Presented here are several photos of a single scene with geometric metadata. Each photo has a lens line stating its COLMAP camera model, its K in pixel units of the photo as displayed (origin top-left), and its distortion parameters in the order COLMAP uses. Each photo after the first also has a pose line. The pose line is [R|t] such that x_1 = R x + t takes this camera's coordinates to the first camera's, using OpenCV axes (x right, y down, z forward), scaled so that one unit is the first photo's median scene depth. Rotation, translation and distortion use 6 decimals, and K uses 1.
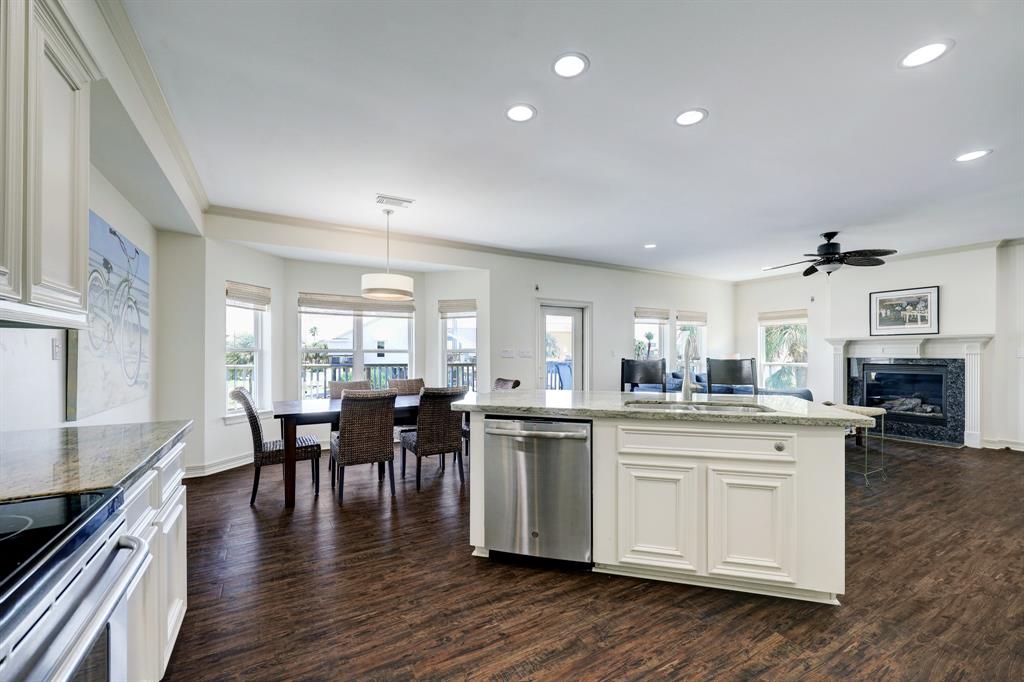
lens RADIAL K [[417.0, 0, 514.0], [0, 417.0, 353.6], [0, 0, 1]] dist [-0.002069, 0.001118]
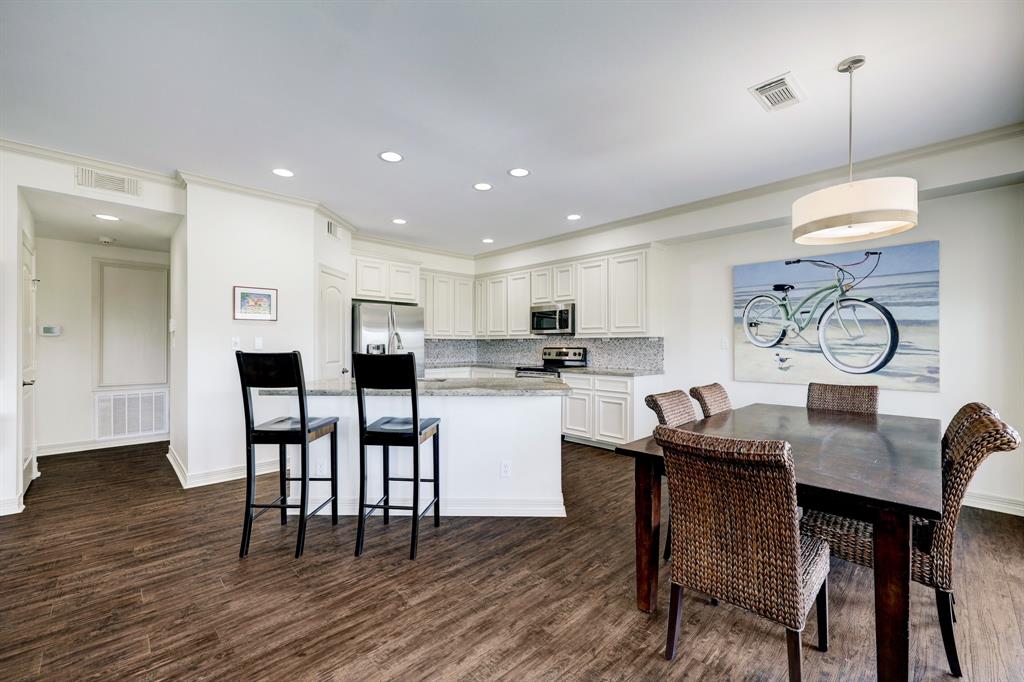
lens RADIAL K [[417.0, 0, 514.7], [0, 417.0, 344.4], [0, 0, 1]] dist [-0.002069, 0.001118]
pose [[-0.969417, -0.001101, -0.245415, 0.166618], [-0.000326, 0.999995, -0.003200, 0.000950], [0.245417, -0.003022, -0.969413, 1.020482]]
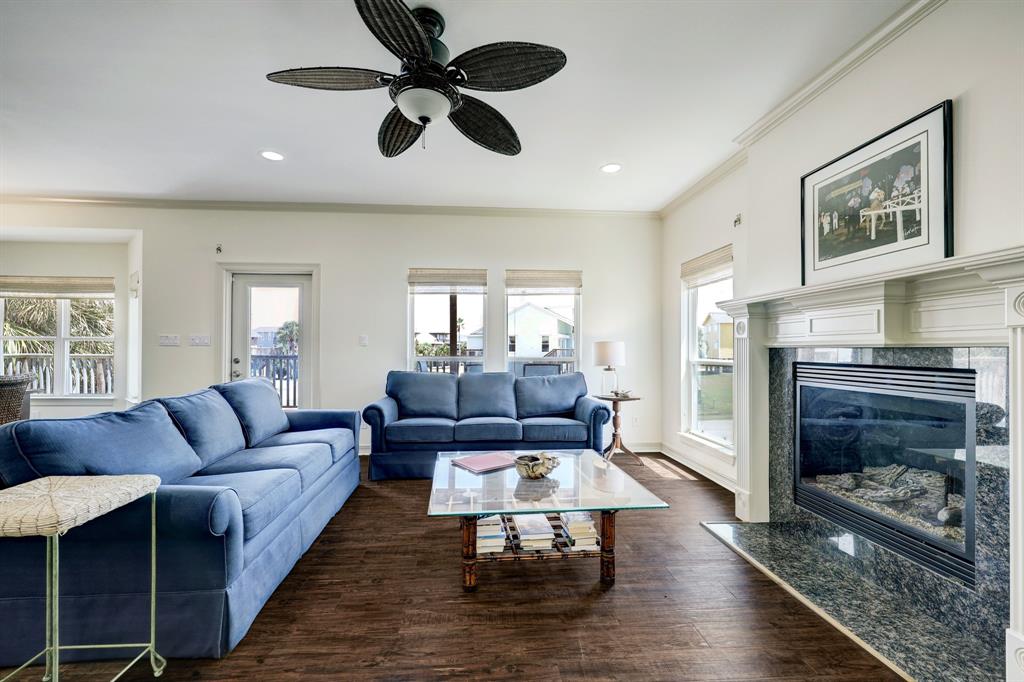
lens RADIAL K [[417.0, 0, 504.1], [0, 417.0, 345.2], [0, 0, 1]] dist [-0.002069, 0.001118]
pose [[0.897913, -0.000170, -0.440173, 0.865527], [-0.002674, 0.999979, -0.005842, 0.013691], [0.440165, 0.006423, 0.897894, 0.596738]]
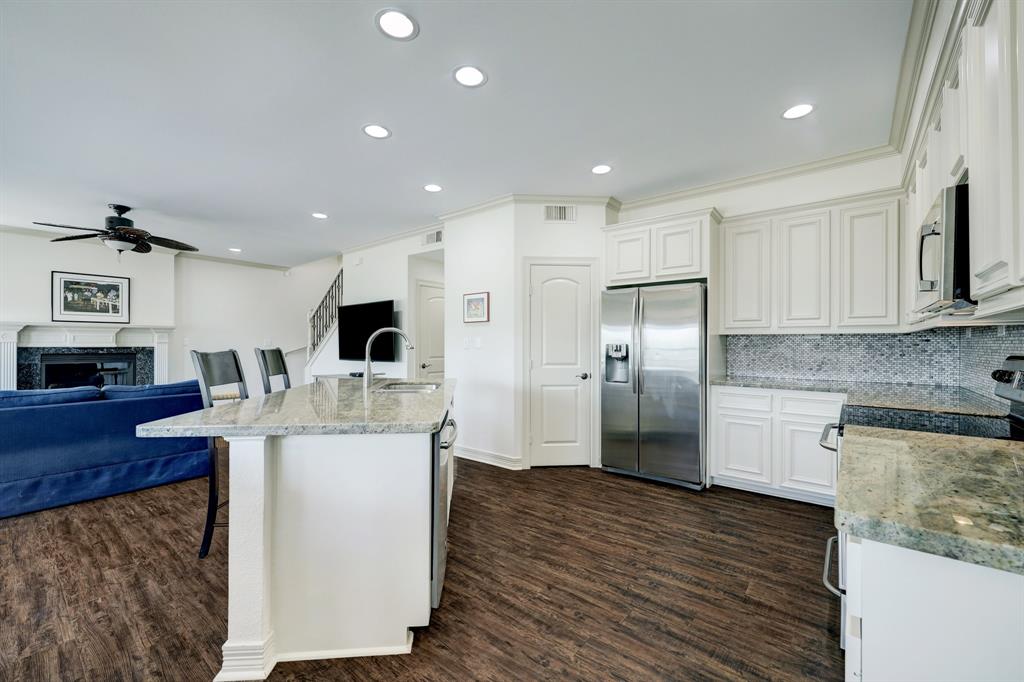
lens RADIAL K [[417.0, 0, 521.1], [0, 417.0, 341.9], [0, 0, 1]] dist [-0.002069, 0.001118]
pose [[-0.366101, 0.001847, 0.930573, -0.331287], [-0.005761, 0.999974, -0.004252, -0.001829], [-0.930557, -0.006917, -0.366081, 0.460758]]
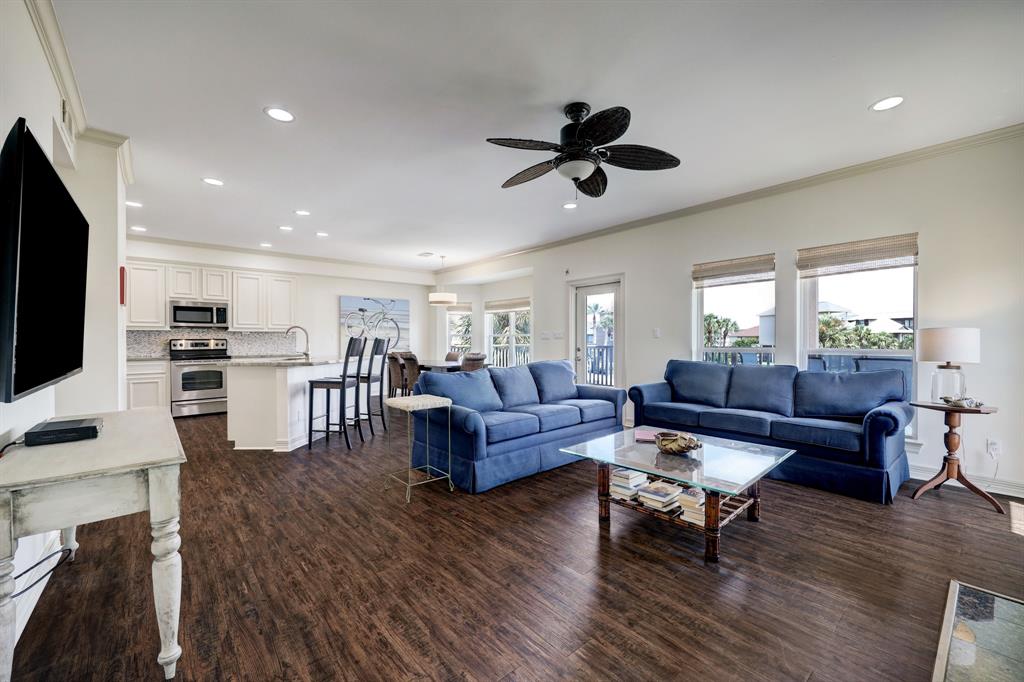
lens RADIAL K [[417.0, 0, 516.9], [0, 417.0, 340.4], [0, 0, 1]] dist [-0.002069, 0.001118]
pose [[0.189525, -0.001602, -0.981875, 1.115412], [0.006242, 0.999980, -0.000426, 0.015091], [0.981856, -0.006048, 0.189532, 0.710634]]
